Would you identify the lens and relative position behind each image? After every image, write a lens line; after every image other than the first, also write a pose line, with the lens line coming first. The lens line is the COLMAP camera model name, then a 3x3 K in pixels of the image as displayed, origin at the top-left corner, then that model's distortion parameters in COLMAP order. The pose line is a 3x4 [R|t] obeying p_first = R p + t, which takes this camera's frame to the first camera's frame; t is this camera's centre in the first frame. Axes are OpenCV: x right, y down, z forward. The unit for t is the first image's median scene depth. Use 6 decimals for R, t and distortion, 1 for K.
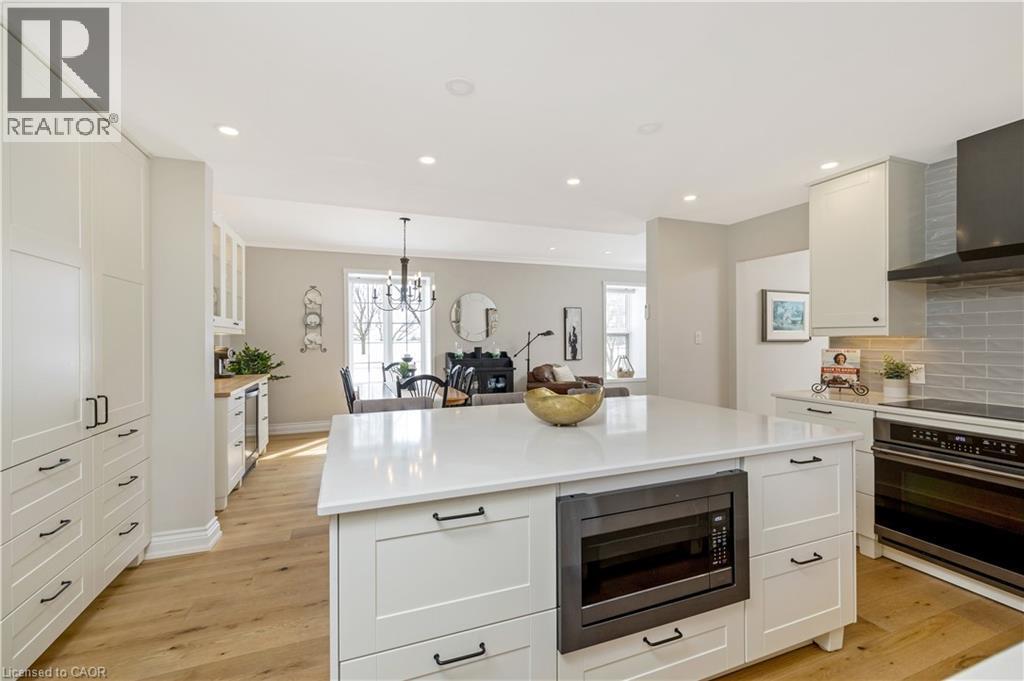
lens RADIAL K [[426.9, 0, 511.0], [0, 426.9, 338.1], [0, 0, 1]] dist [-0.004058, -0.000593]
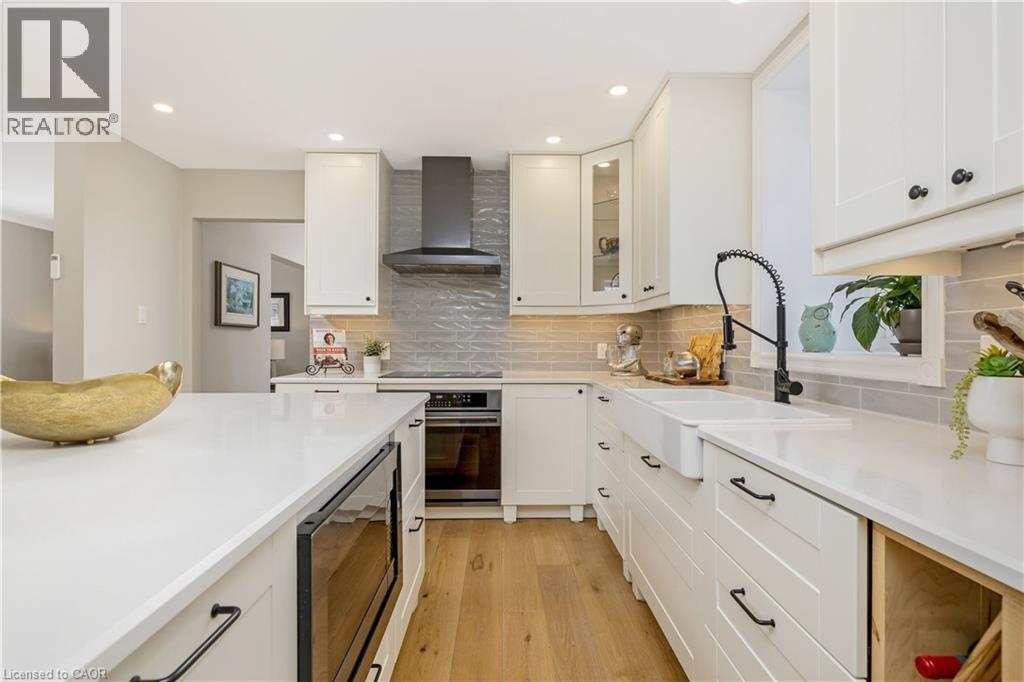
lens RADIAL K [[496.7, 0, 511.0], [0, 496.7, 340.2], [0, 0, 1]] dist [0.002521, 0.000266]
pose [[0.344320, 0.004502, 0.938841, -0.160727], [-0.007749, 0.999968, -0.001954, 0.051410], [-0.938820, -0.006603, 0.344344, 0.214325]]
